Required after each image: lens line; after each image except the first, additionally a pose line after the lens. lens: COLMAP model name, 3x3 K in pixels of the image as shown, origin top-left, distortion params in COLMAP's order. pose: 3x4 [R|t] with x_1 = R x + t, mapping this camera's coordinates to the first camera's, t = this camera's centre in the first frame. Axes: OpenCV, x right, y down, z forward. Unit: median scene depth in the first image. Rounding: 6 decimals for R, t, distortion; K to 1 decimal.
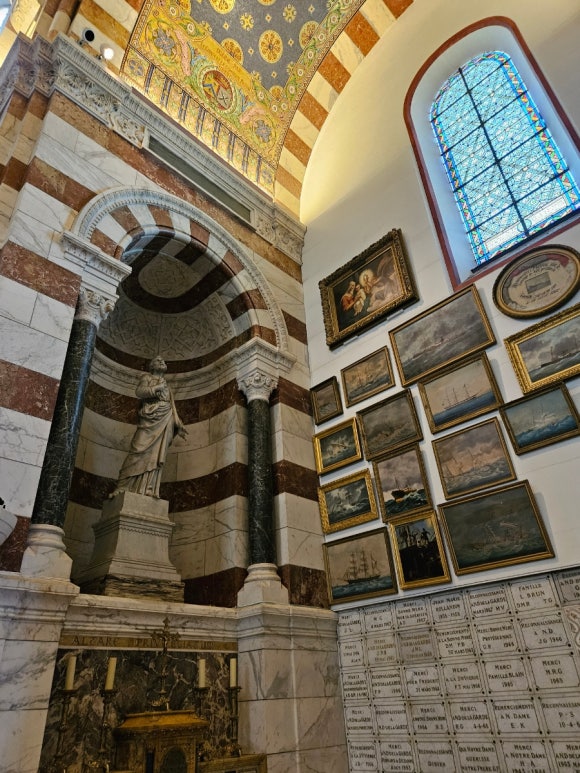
lens RADIAL K [[509.0, 0, 289.6], [0, 509.0, 370.8], [0, 0, 1]] dist [0.069601, -0.059788]
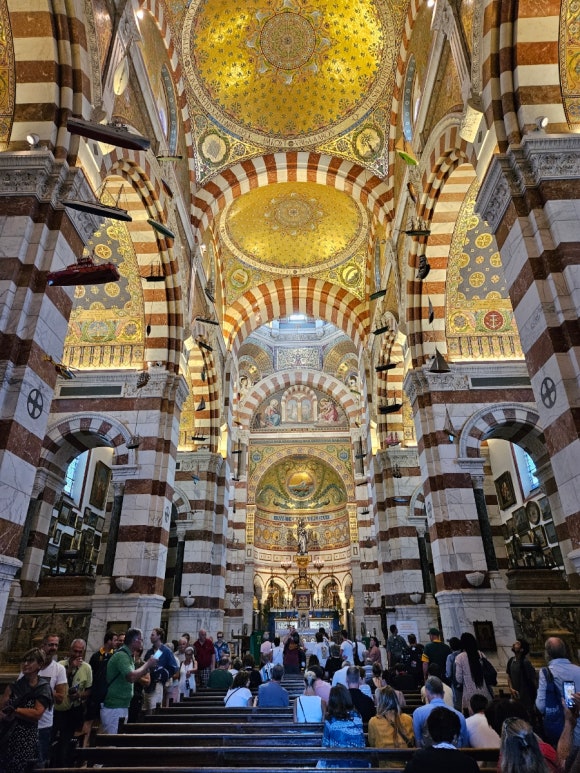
lens RADIAL K [[509.0, 0, 289.6], [0, 509.0, 370.8], [0, 0, 1]] dist [0.069601, -0.059788]
pose [[0.674503, -0.289697, -0.679059, 2.140792], [0.380702, 0.924555, -0.016281, -1.717473], [0.632544, -0.247537, 0.733903, -2.413391]]
